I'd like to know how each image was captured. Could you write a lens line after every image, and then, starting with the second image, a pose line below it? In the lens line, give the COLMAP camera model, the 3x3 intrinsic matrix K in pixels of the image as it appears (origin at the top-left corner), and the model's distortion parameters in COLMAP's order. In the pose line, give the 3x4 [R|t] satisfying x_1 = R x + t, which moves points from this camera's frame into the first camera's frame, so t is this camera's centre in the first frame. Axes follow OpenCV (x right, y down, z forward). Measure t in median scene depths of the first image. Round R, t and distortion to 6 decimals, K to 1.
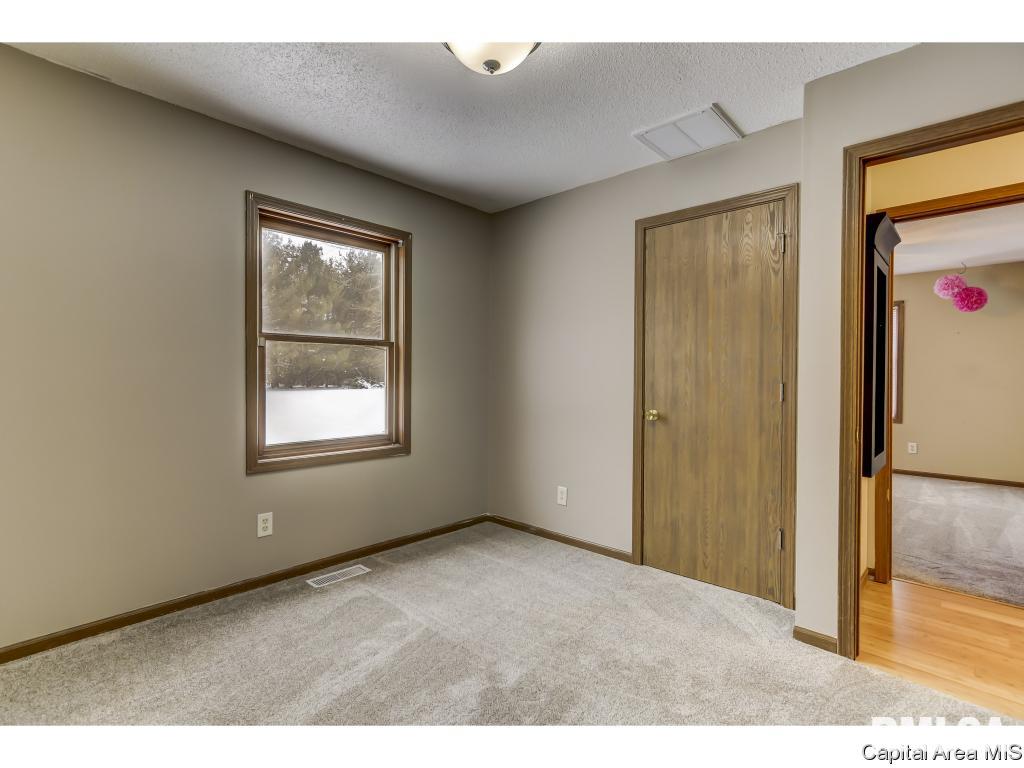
lens RADIAL K [[495.2, 0, 512.0], [0, 495.2, 380.7], [0, 0, 1]] dist [-0.011692, 0.006129]
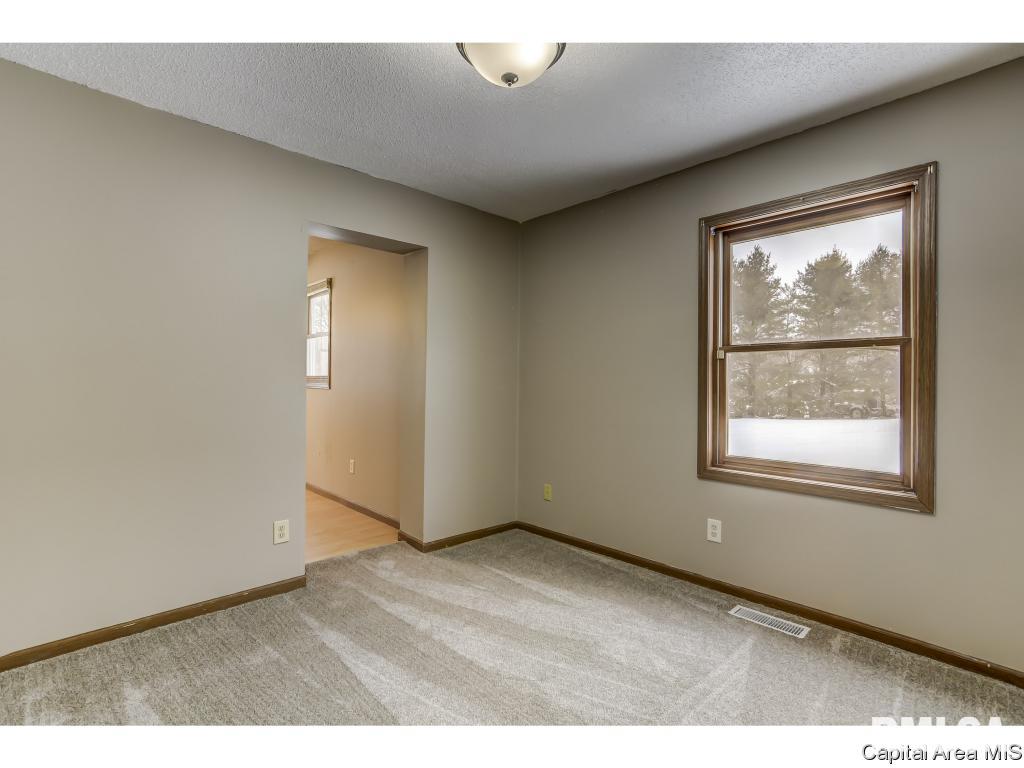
lens RADIAL K [[495.2, 0, 516.4], [0, 495.2, 382.3], [0, 0, 1]] dist [-0.011692, 0.006129]
pose [[-0.062181, -0.015165, -0.997950, 0.544600], [-0.025046, 0.999593, -0.013629, 0.004794], [0.997751, 0.024148, -0.062536, 0.618730]]
